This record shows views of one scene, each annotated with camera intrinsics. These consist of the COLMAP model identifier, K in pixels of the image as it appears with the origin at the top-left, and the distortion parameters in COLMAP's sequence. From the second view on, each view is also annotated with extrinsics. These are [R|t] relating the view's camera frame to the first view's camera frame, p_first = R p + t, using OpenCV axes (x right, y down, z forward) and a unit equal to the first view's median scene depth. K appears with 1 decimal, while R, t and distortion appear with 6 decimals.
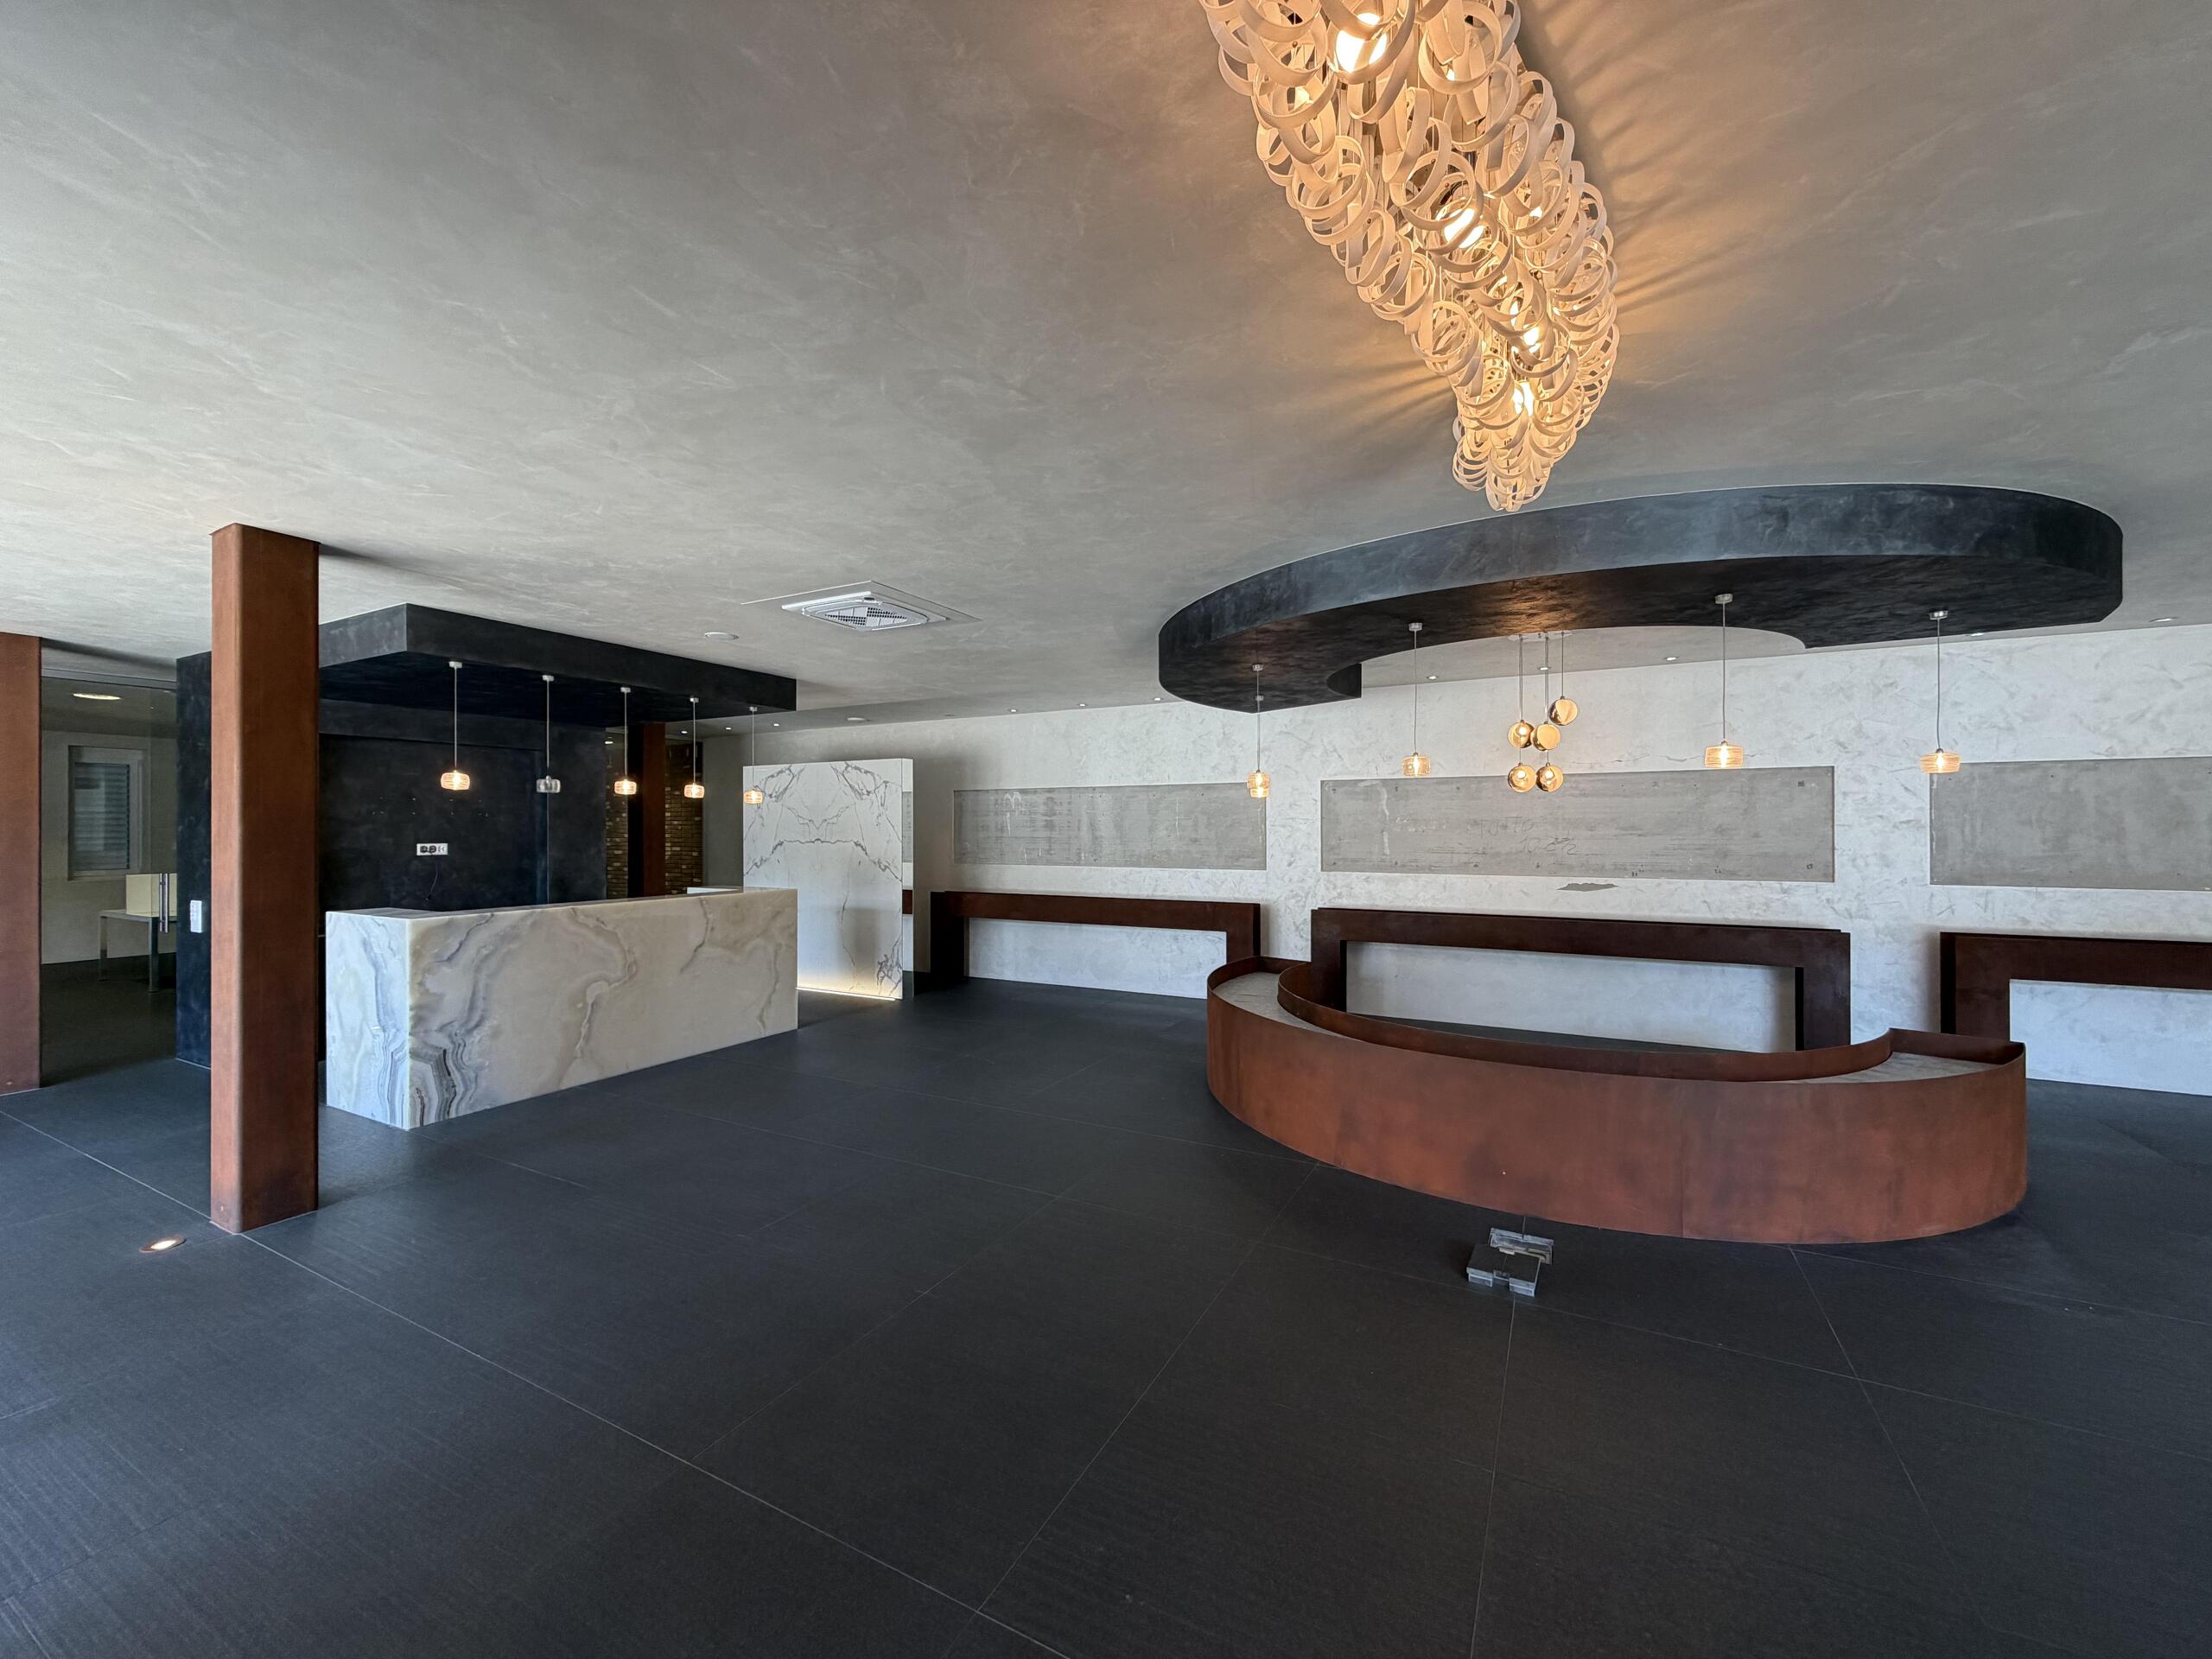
lens RADIAL K [[885.0, 0, 1096.6], [0, 885.0, 826.0], [0, 0, 1]] dist [0.000861, 0.001399]
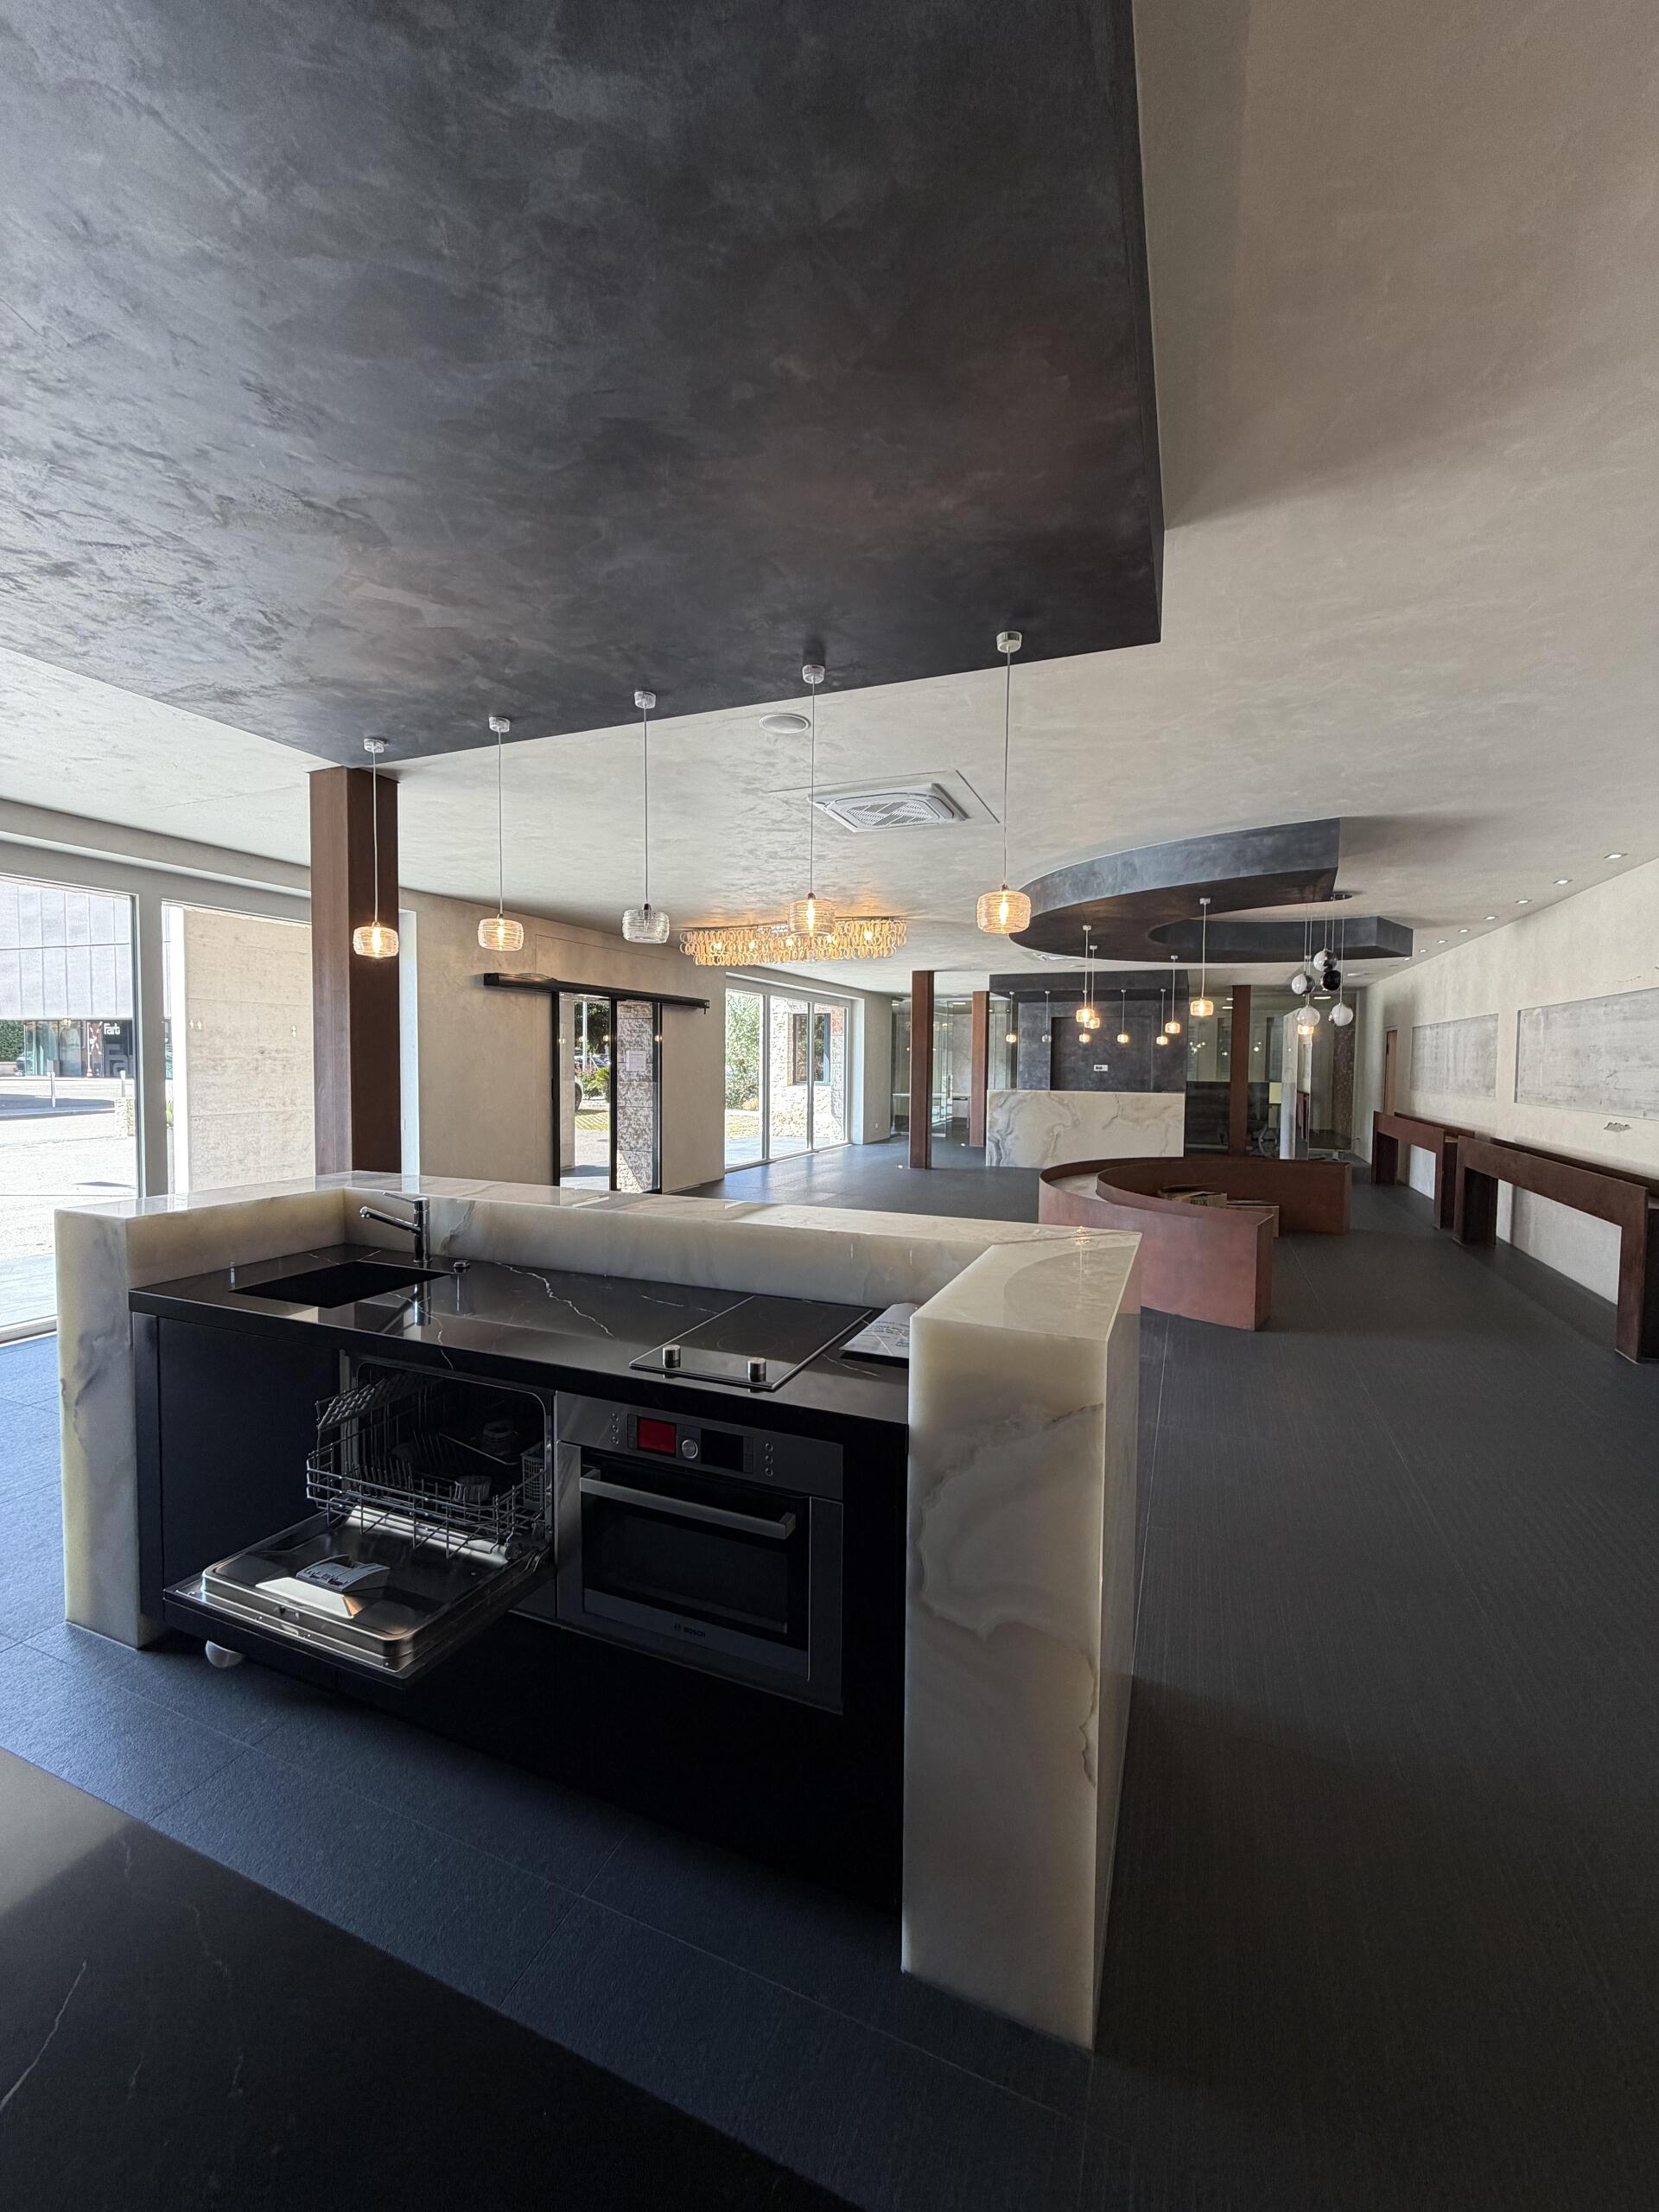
lens RADIAL K [[885.0, 0, 825.8], [0, 885.0, 1097.4], [0, 0, 1]] dist [0.000861, 0.001399]
pose [[0.090192, 0.044919, -0.994911, 1.355636], [-0.004888, 0.998990, 0.044660, 0.005711], [0.995912, 0.000835, 0.090320, 0.176779]]
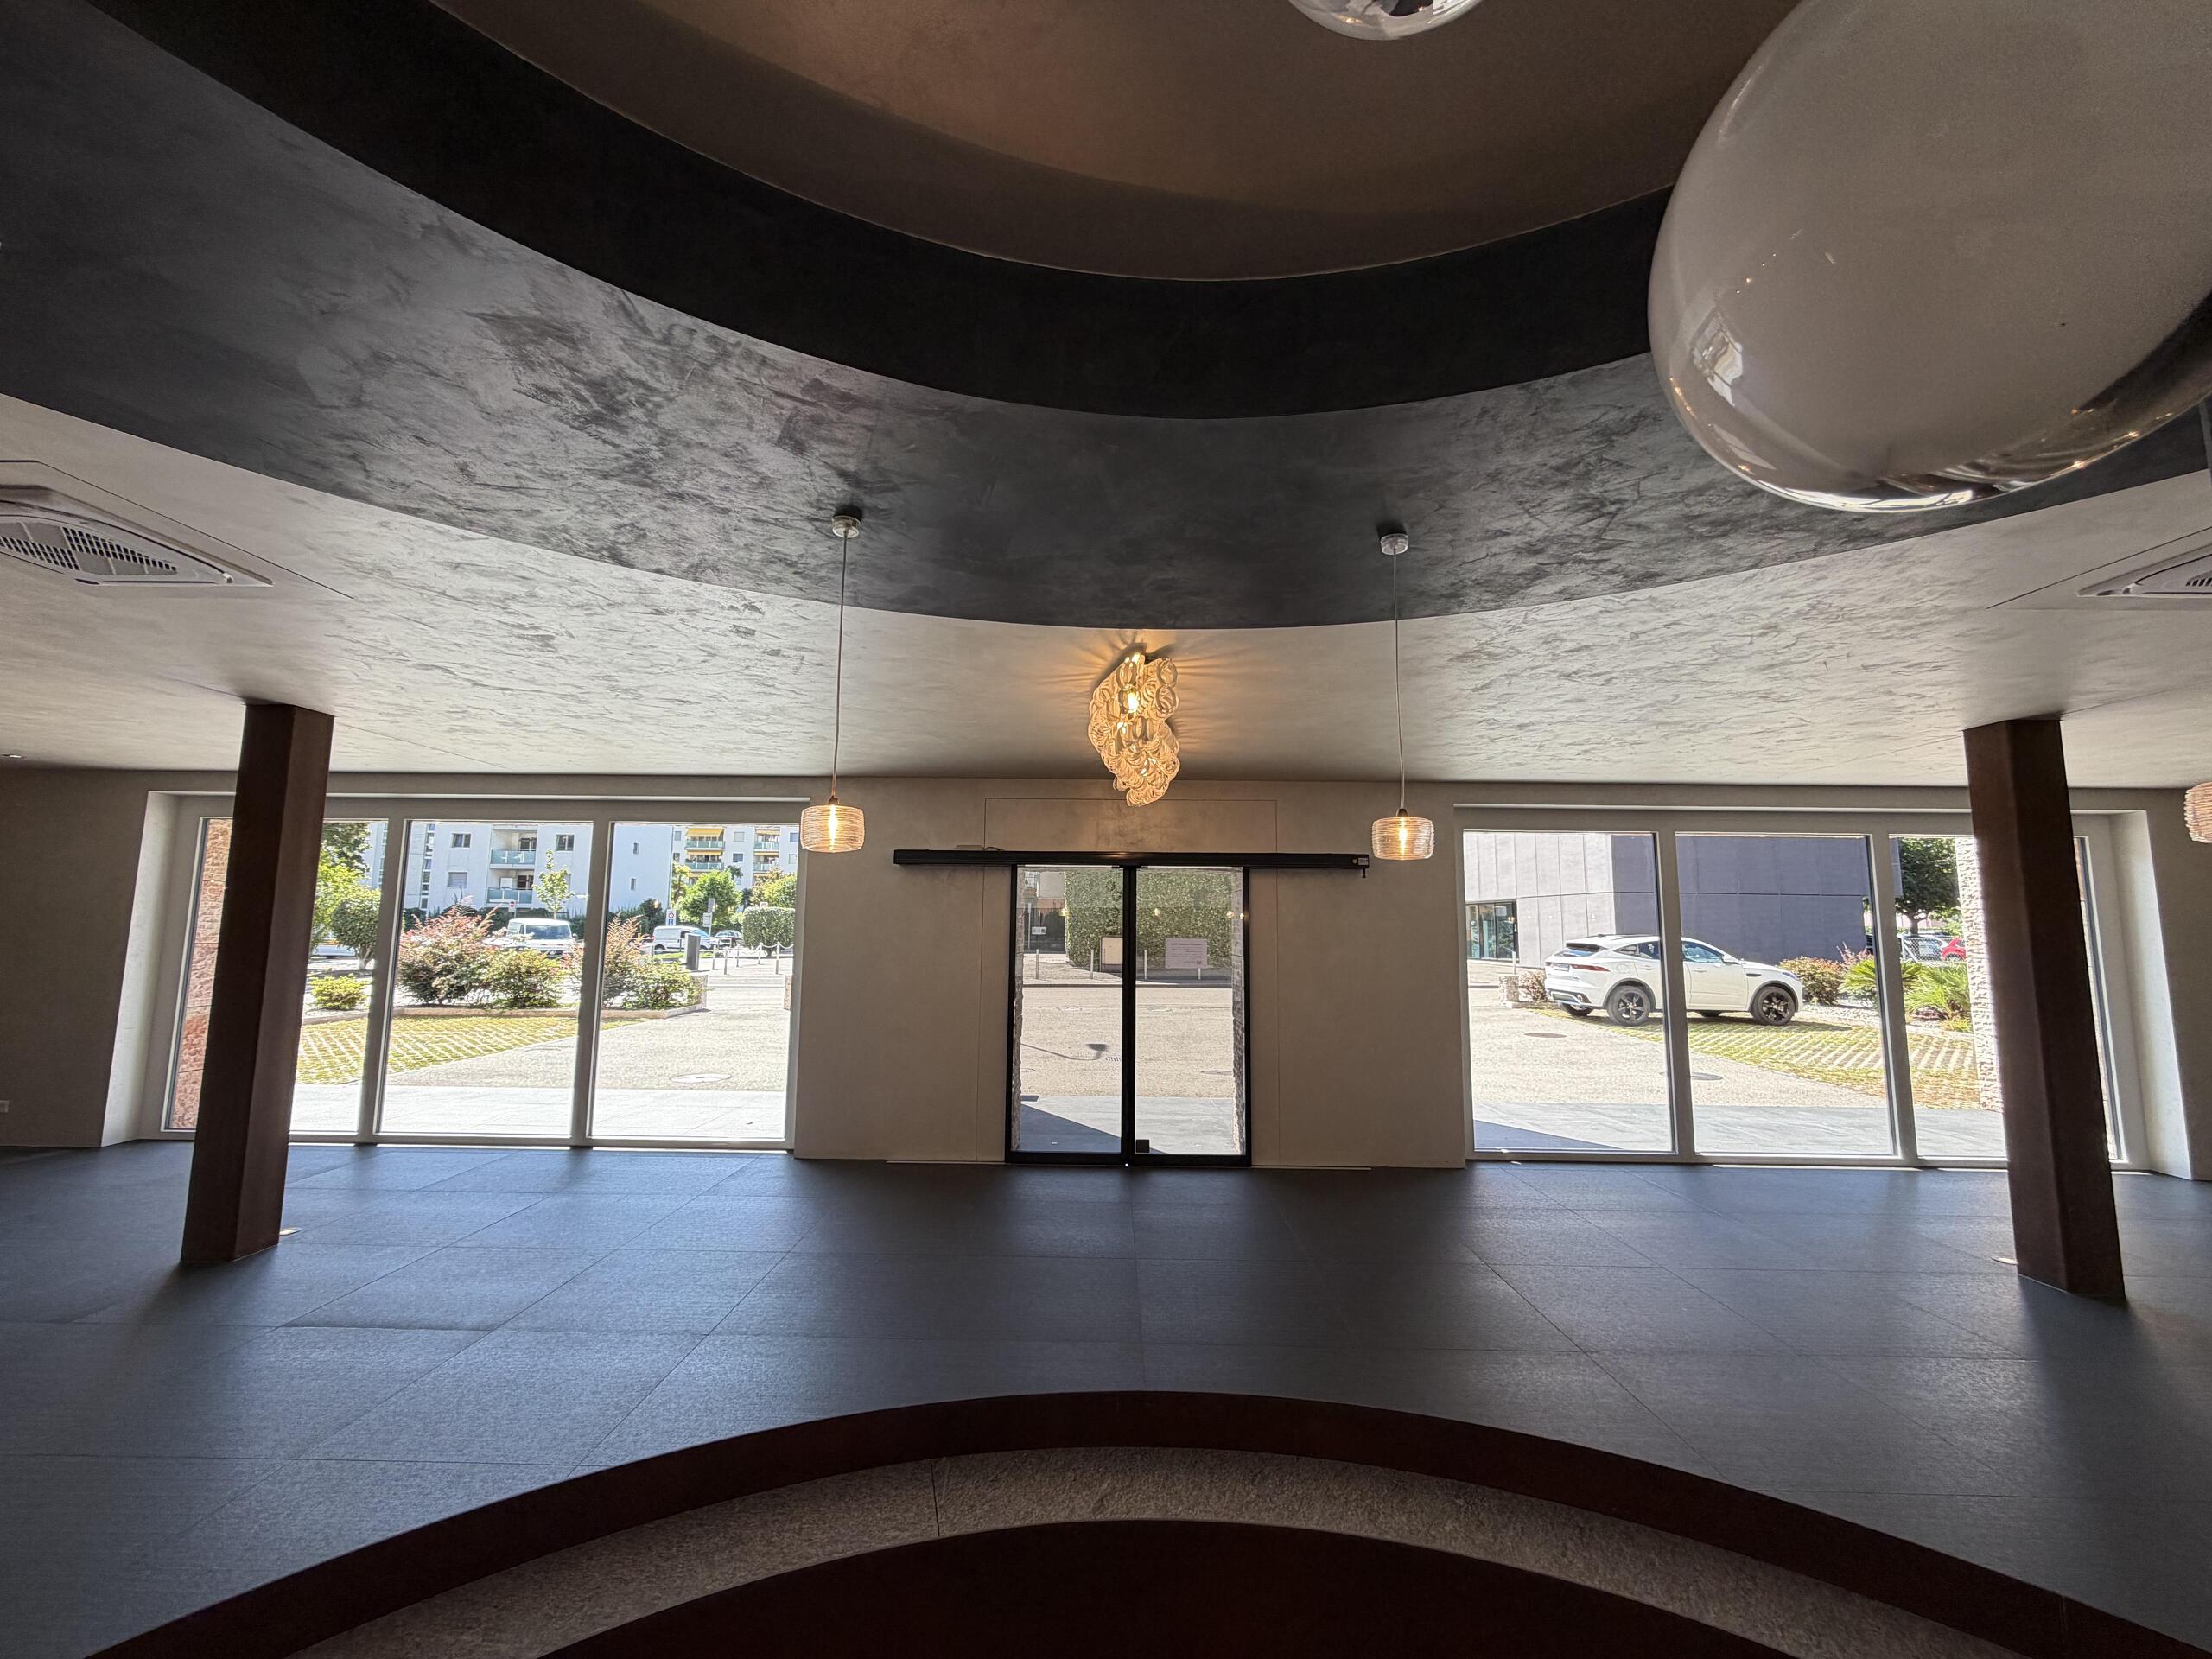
lens RADIAL K [[885.0, 0, 1095.0], [0, 885.0, 817.8], [0, 0, 1]] dist [0.000861, 0.001399]
pose [[-0.892012, -0.063735, -0.447497, 0.441268], [-0.008721, 0.992252, -0.123937, -0.012587], [0.451928, -0.106651, -0.885656, 0.838889]]
